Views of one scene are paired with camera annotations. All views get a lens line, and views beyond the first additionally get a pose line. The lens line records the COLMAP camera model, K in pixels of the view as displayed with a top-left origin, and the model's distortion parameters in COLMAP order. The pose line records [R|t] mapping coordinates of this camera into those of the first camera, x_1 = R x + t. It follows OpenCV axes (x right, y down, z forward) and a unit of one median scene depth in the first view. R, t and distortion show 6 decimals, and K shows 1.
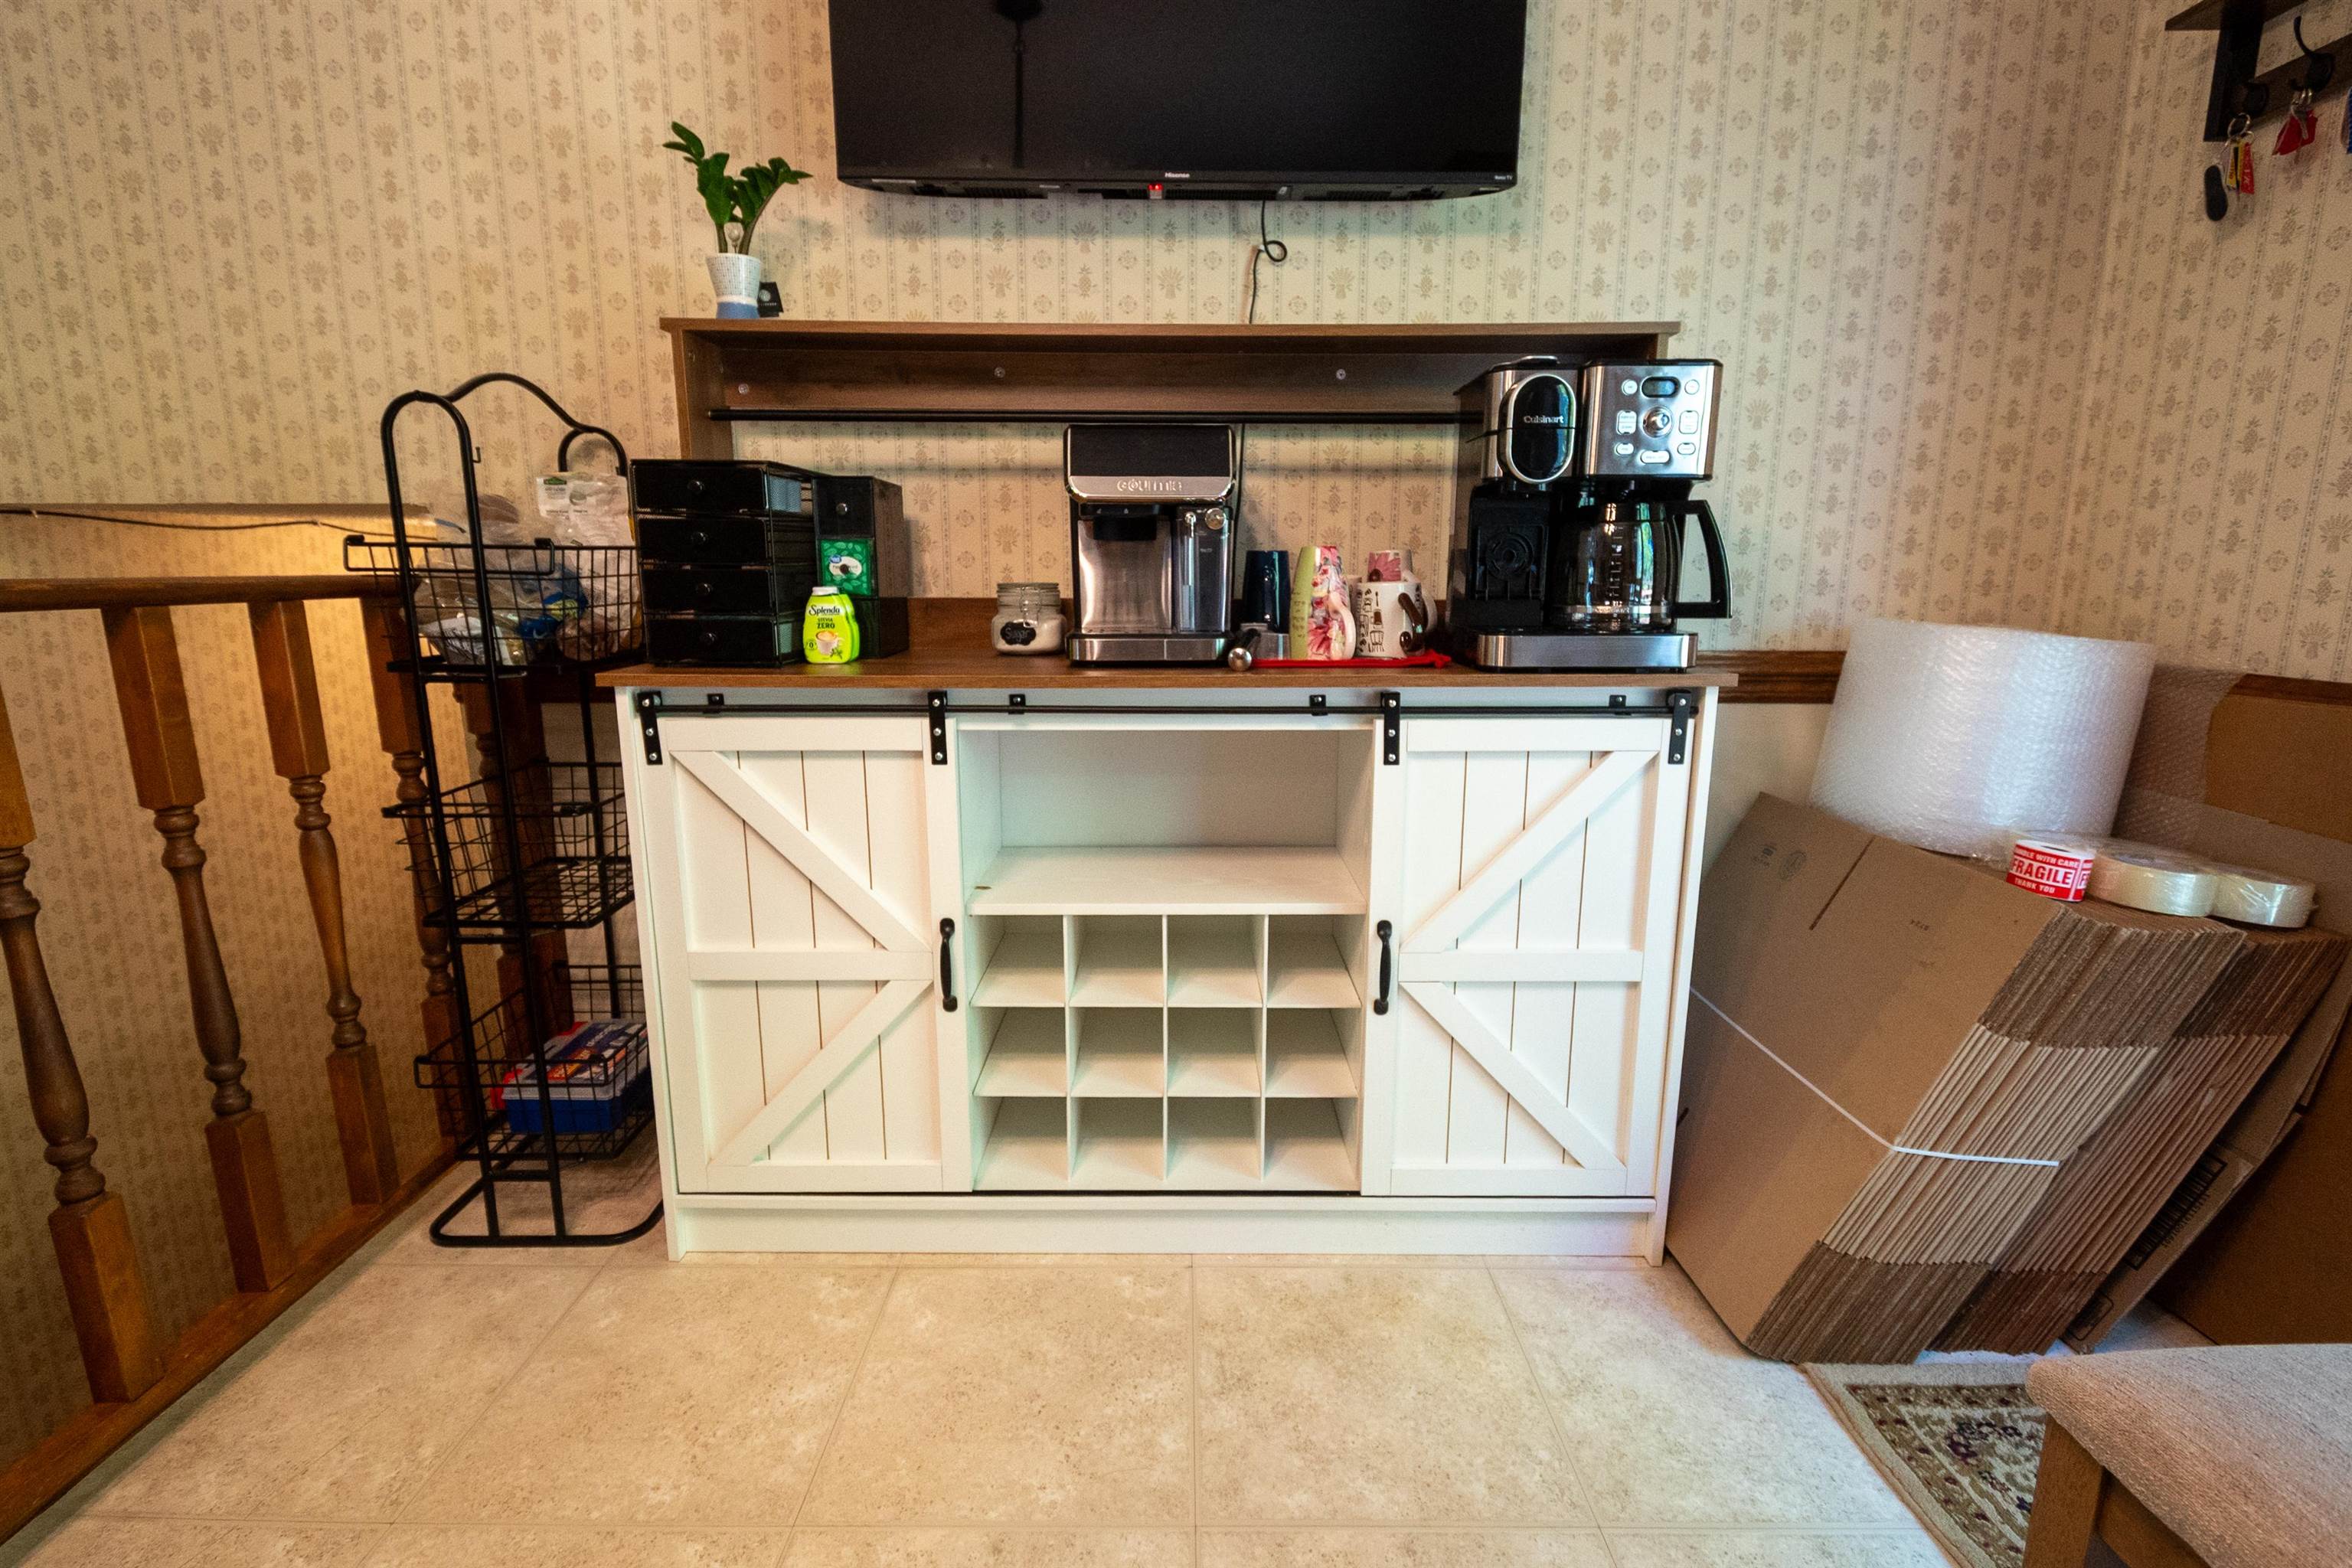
lens RADIAL K [[1081.6, 0, 1182.2], [0, 1081.6, 781.4], [0, 0, 1]] dist [0.001189, -0.000157]
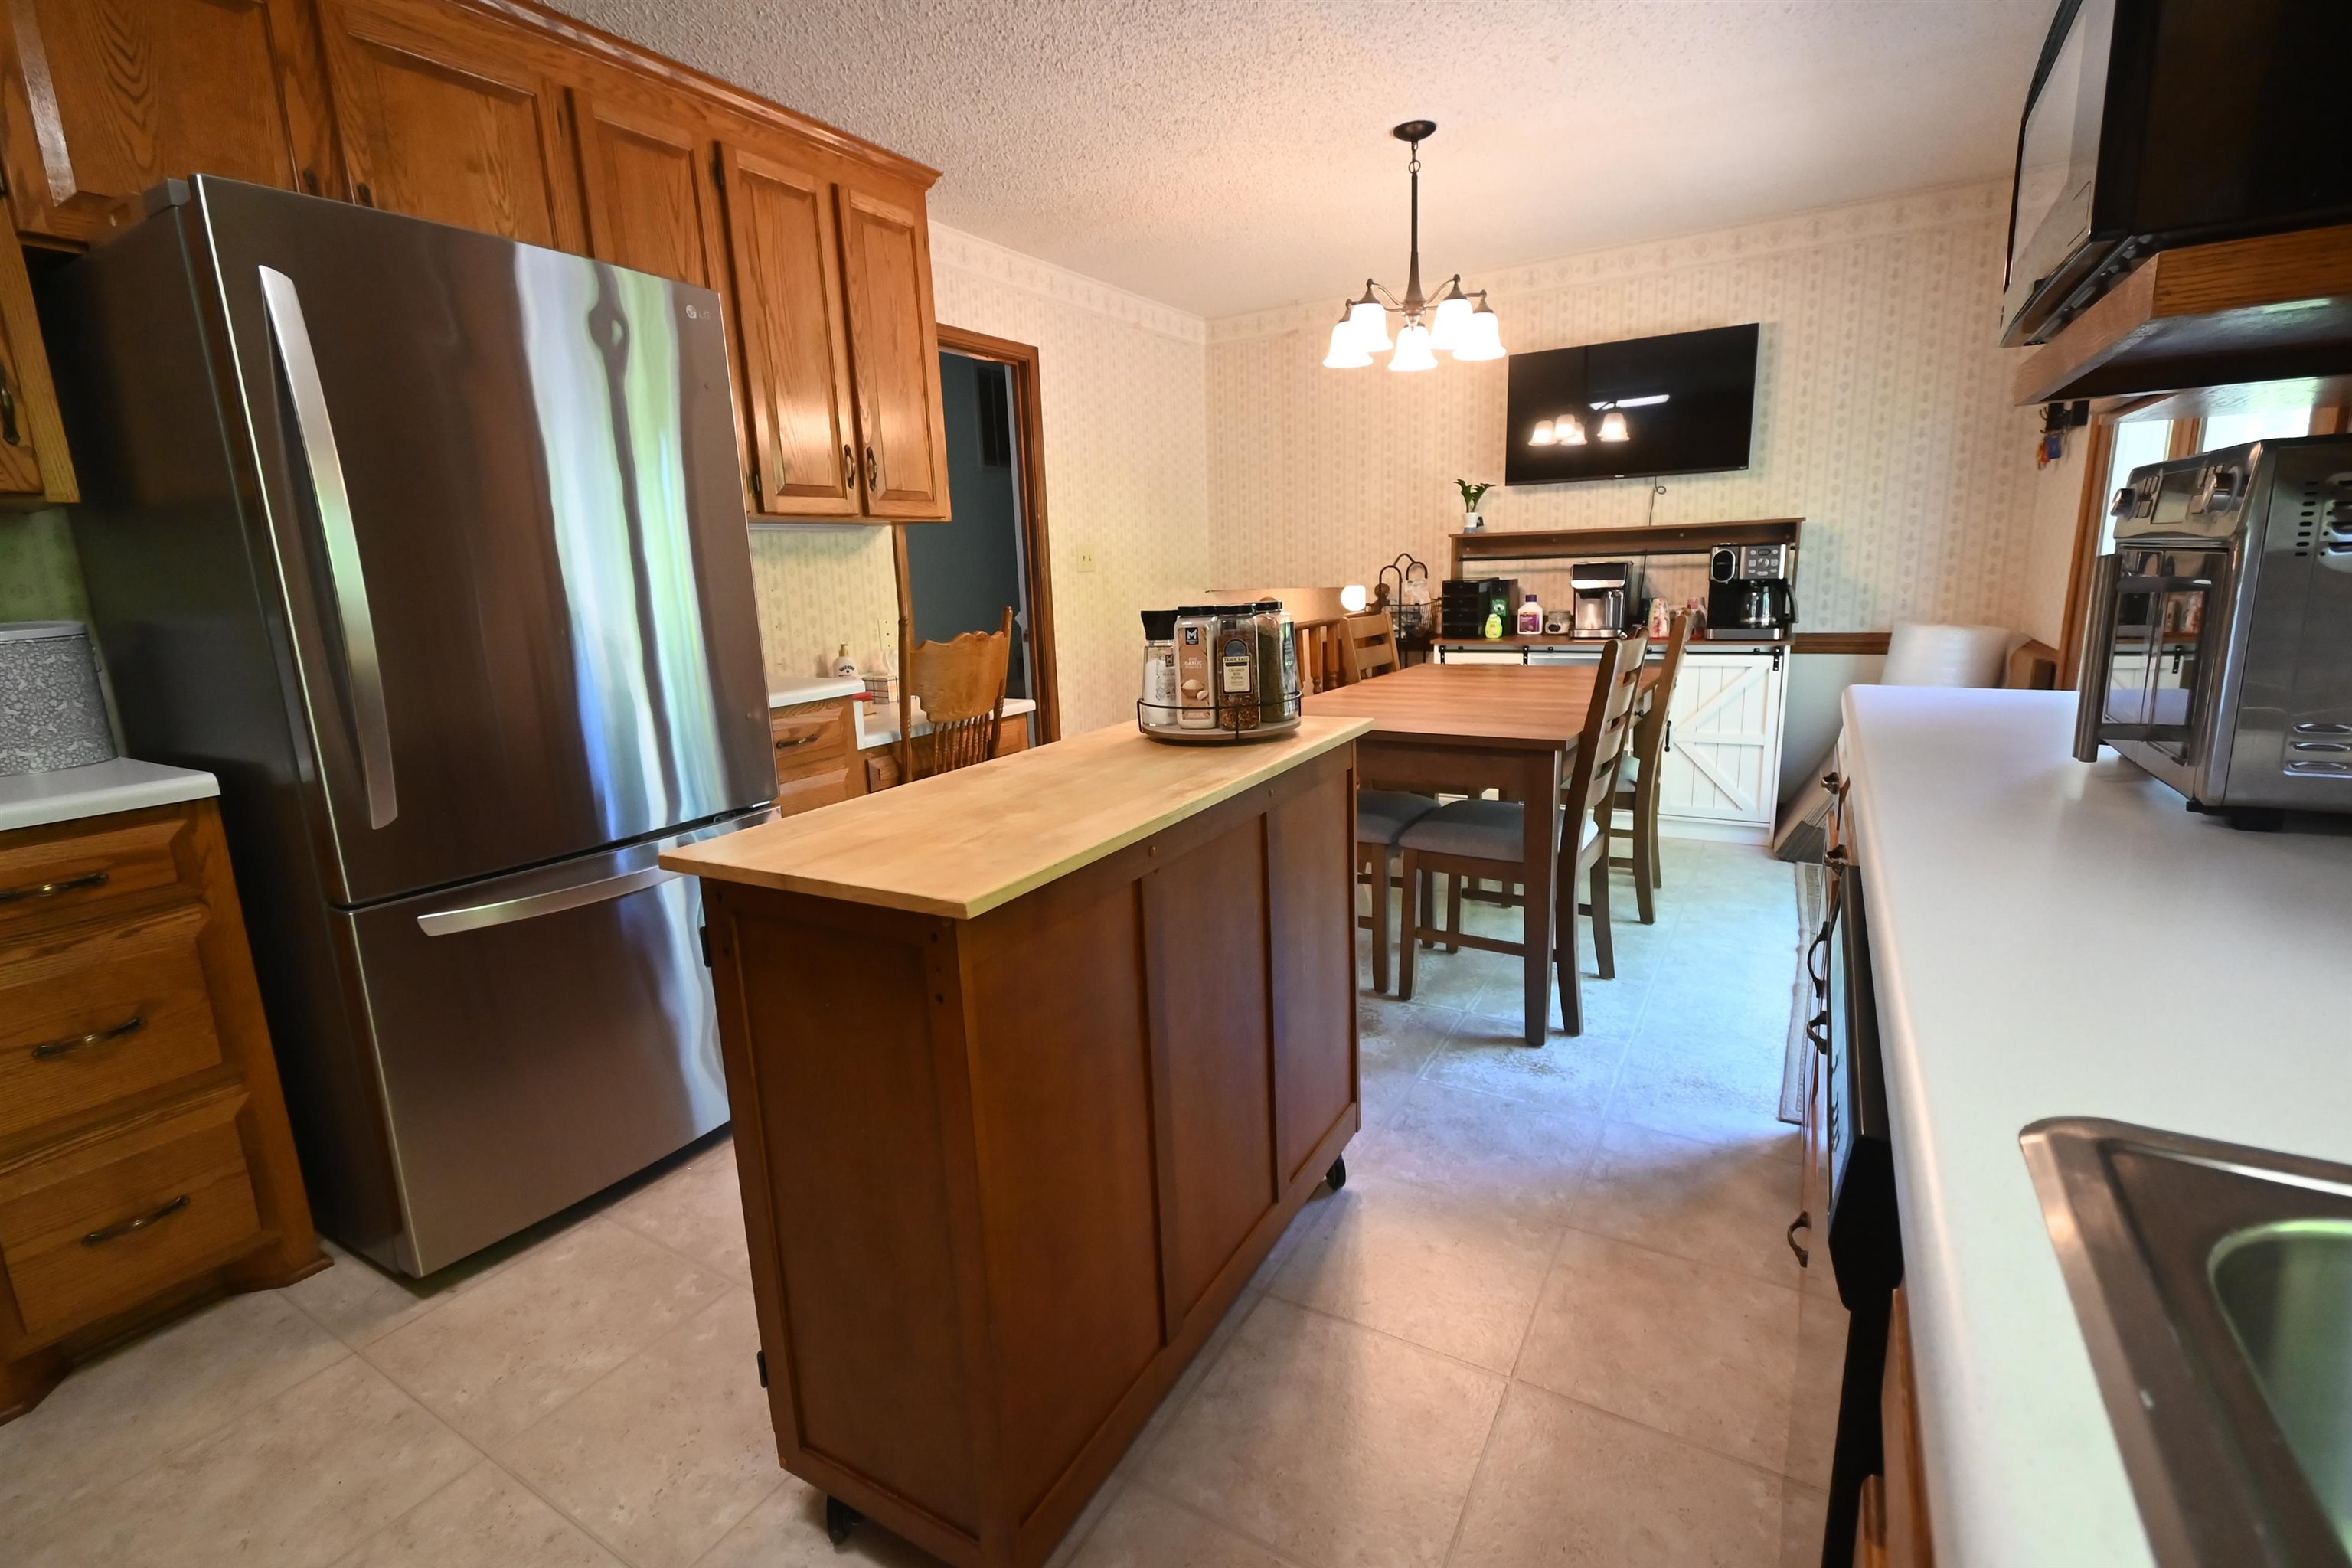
lens RADIAL K [[1050.8, 0, 1177.0], [0, 1050.8, 771.7], [0, 0, 1]] dist [0.017697, -0.000016]
pose [[0.862386, 0.066565, -0.501856, 0.450889], [-0.057564, 0.997782, 0.033427, 0.230661], [0.502968, 0.000062, 0.864305, -2.112514]]
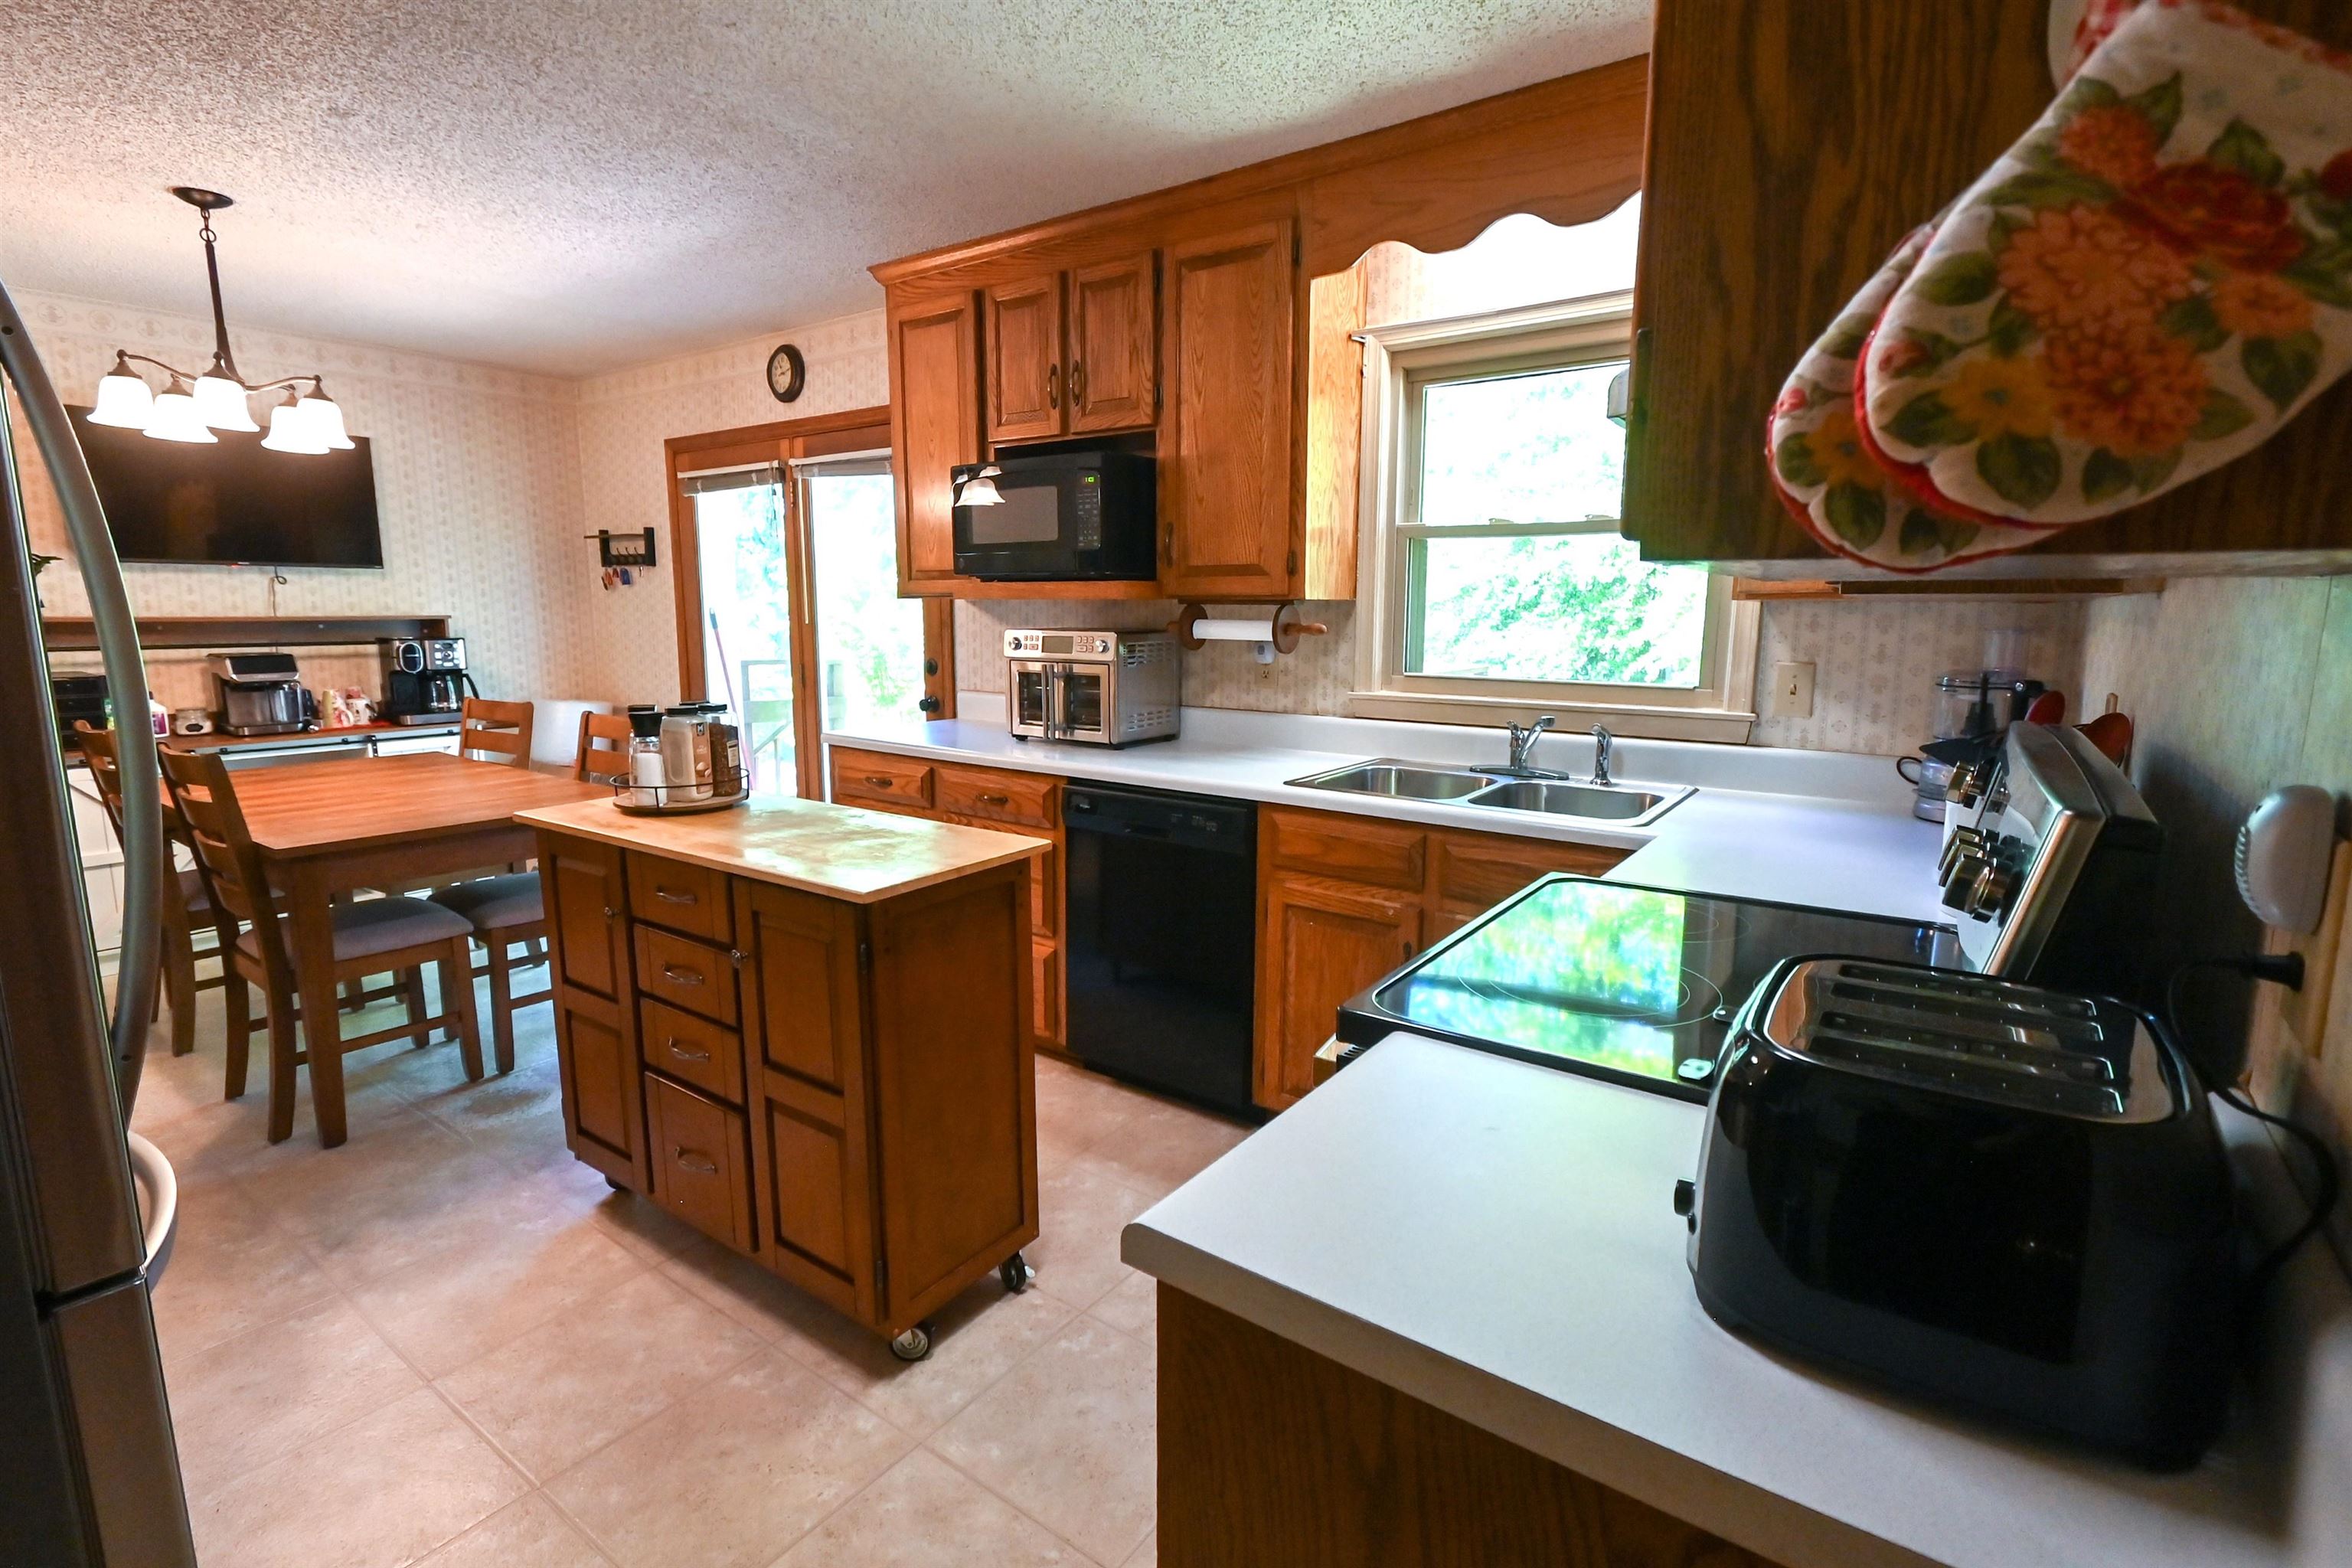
lens RADIAL K [[1081.6, 0, 1182.2], [0, 1081.6, 781.4], [0, 0, 1]] dist [0.001189, -0.000157]
pose [[0.578181, -0.129641, 0.805543, -0.917472], [0.147571, 0.987629, 0.053026, 0.213535], [-0.802452, 0.088217, 0.590160, -2.532999]]
